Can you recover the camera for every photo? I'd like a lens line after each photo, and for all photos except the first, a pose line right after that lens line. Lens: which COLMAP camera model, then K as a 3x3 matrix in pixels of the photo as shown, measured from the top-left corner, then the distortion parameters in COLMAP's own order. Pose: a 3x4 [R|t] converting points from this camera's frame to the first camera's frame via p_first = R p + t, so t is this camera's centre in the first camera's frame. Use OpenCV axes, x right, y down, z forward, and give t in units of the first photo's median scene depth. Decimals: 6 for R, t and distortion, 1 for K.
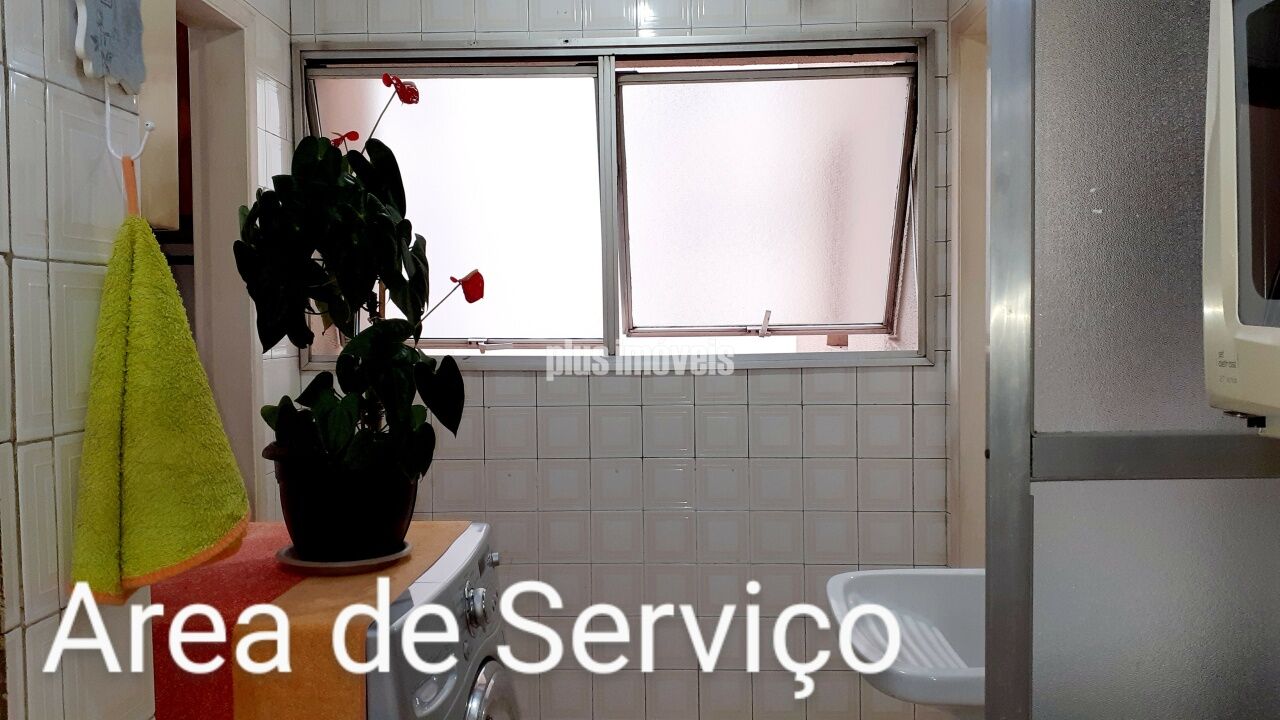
lens RADIAL K [[1021.0, 0, 641.0], [0, 1021.0, 365.1], [0, 0, 1]] dist [0.063236, -0.118314]
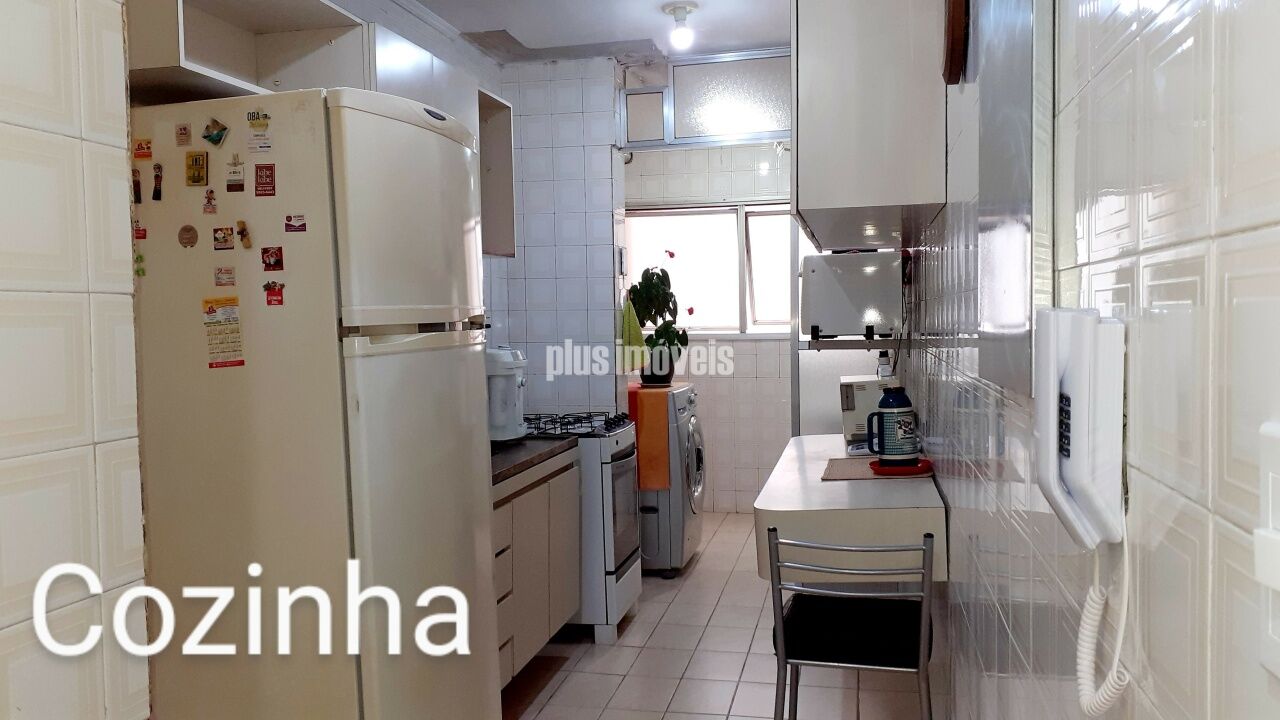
lens RADIAL K [[1021.0, 0, 638.7], [0, 1021.0, 366.1], [0, 0, 1]] dist [0.063236, -0.118314]
pose [[0.982758, 0.001897, -0.184888, 0.171442], [-0.000427, 0.999968, 0.007990, 0.048207], [0.184897, -0.007773, 0.982727, -1.364670]]
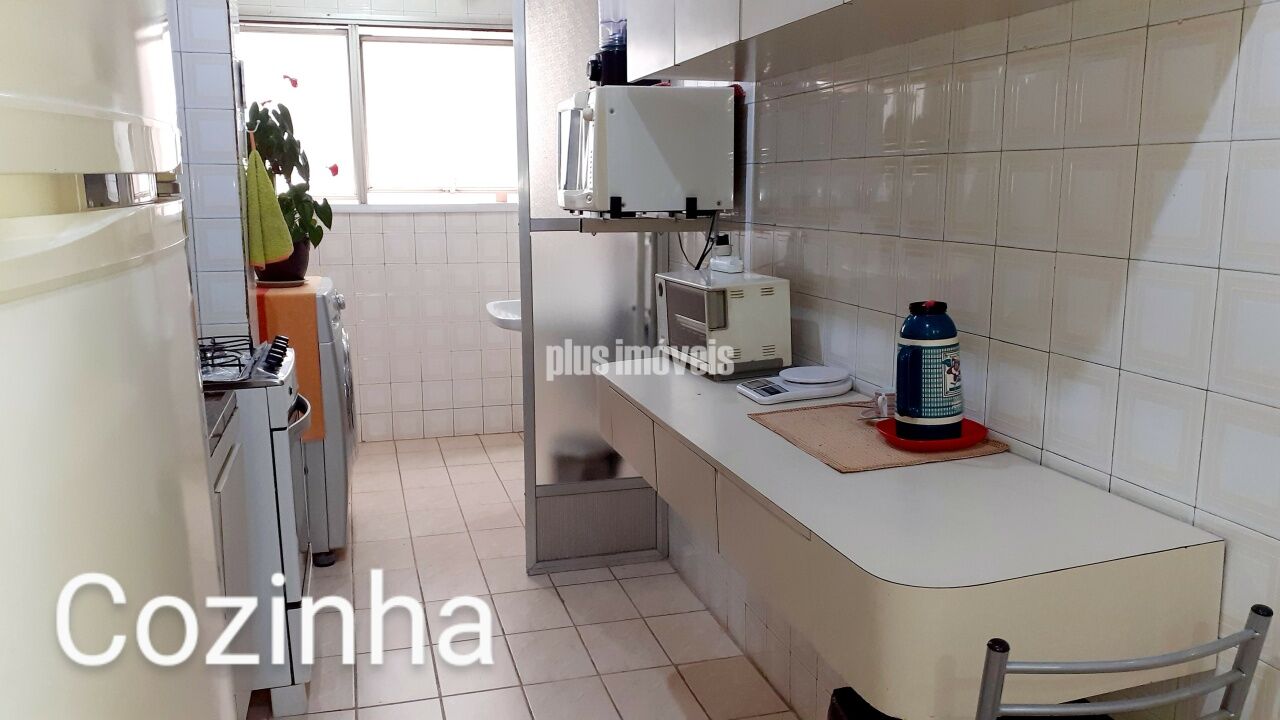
lens RADIAL K [[1021.0, 0, 666.7], [0, 1021.0, 362.0], [0, 0, 1]] dist [0.063236, -0.118314]
pose [[0.947544, -0.044440, 0.316520, -0.107110], [0.003082, 0.991511, 0.129983, 0.032410], [-0.319610, -0.122189, 0.939638, -0.843859]]
